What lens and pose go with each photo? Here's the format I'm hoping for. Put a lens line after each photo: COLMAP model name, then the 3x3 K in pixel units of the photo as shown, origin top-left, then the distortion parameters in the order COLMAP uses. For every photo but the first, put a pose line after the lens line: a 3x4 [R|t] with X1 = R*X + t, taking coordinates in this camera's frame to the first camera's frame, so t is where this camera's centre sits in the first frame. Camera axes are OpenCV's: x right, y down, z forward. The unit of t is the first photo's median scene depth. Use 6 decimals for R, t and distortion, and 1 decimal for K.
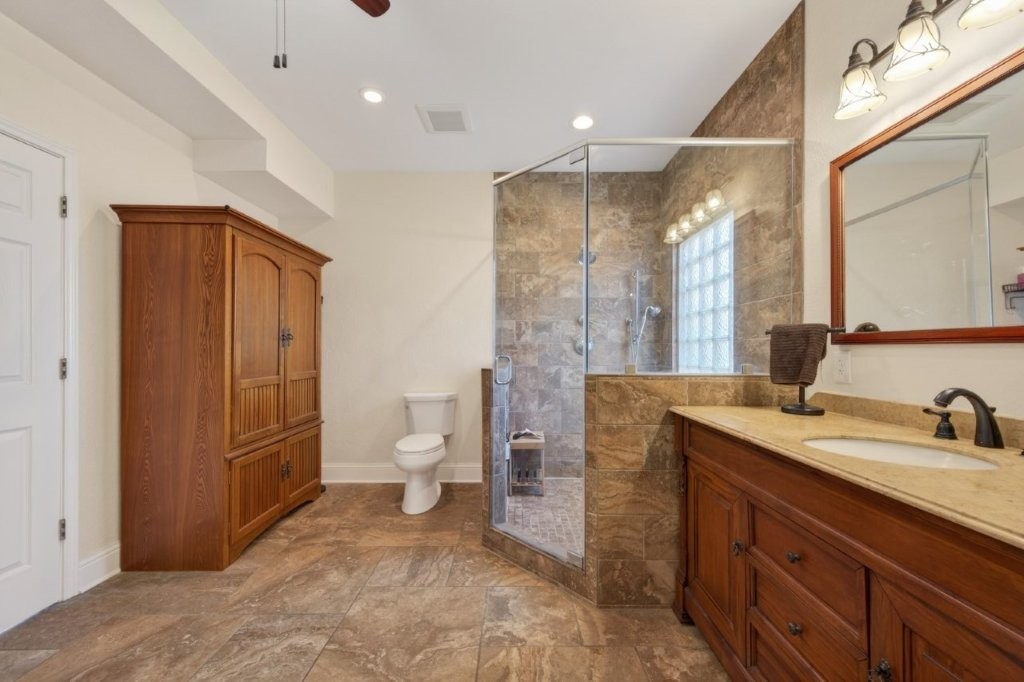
lens RADIAL K [[428.8, 0, 510.8], [0, 428.8, 348.4], [0, 0, 1]] dist [0.003823, -0.001493]
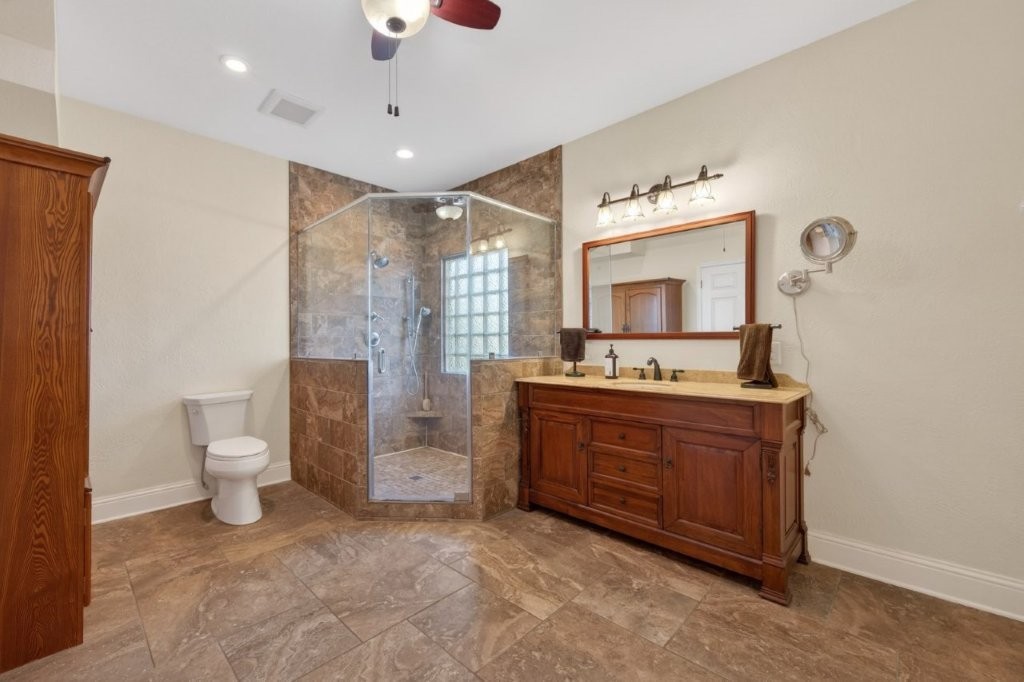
lens RADIAL K [[428.8, 0, 510.0], [0, 428.8, 335.9], [0, 0, 1]] dist [0.003823, -0.001493]
pose [[0.684810, 0.007014, 0.728688, -0.706654], [0.000963, 0.999944, -0.010531, -0.004026], [-0.728721, 0.007914, 0.684765, -0.050046]]
